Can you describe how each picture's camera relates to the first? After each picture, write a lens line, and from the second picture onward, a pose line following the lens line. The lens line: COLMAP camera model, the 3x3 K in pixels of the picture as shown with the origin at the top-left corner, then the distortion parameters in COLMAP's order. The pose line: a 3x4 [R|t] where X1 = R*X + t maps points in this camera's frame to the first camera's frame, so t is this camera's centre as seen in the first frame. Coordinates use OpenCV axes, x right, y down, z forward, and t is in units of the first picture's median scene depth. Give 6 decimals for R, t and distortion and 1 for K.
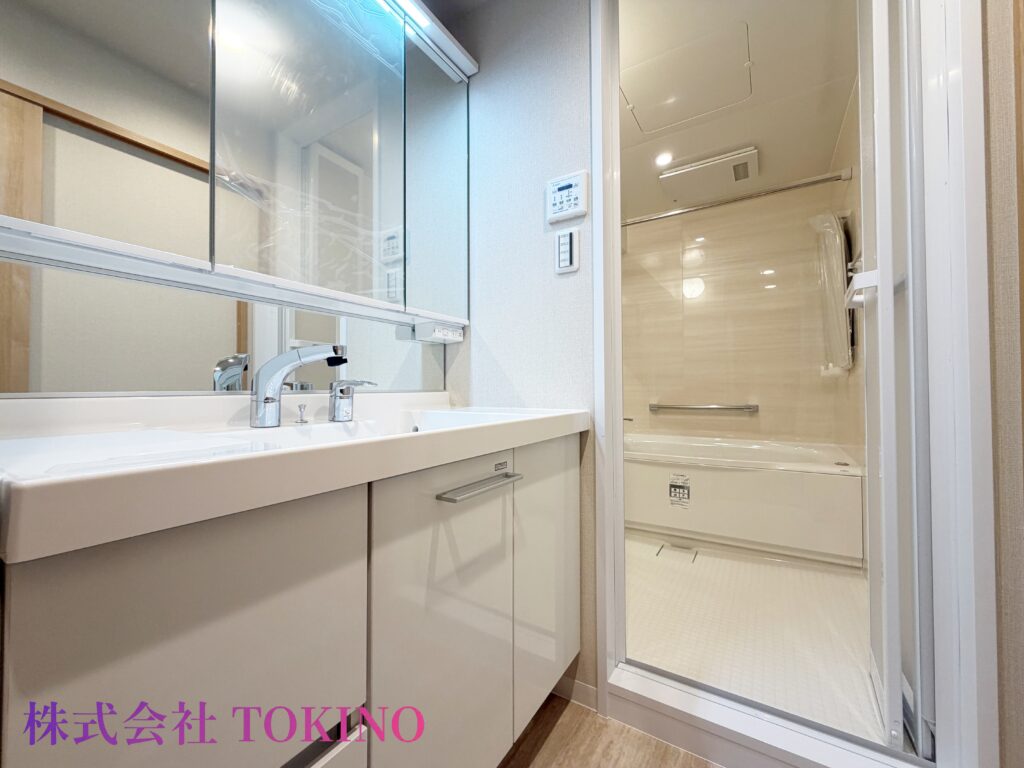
lens RADIAL K [[407.9, 0, 513.3], [0, 407.9, 383.4], [0, 0, 1]] dist [0.002025, 0.000781]
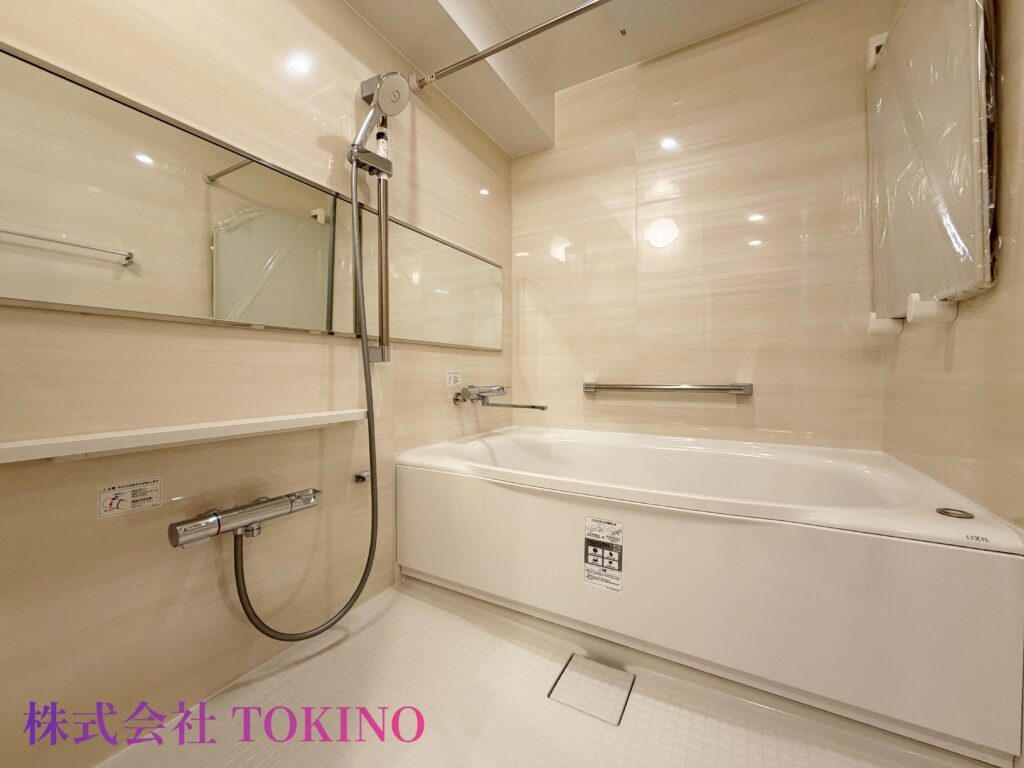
lens RADIAL K [[407.9, 0, 510.8], [0, 407.9, 381.6], [0, 0, 1]] dist [0.002025, 0.000781]
pose [[0.998844, 0.005793, 0.047712, 0.263127], [-0.007470, 0.999358, 0.035033, 0.037875], [-0.047479, -0.035349, 0.998247, 0.504735]]
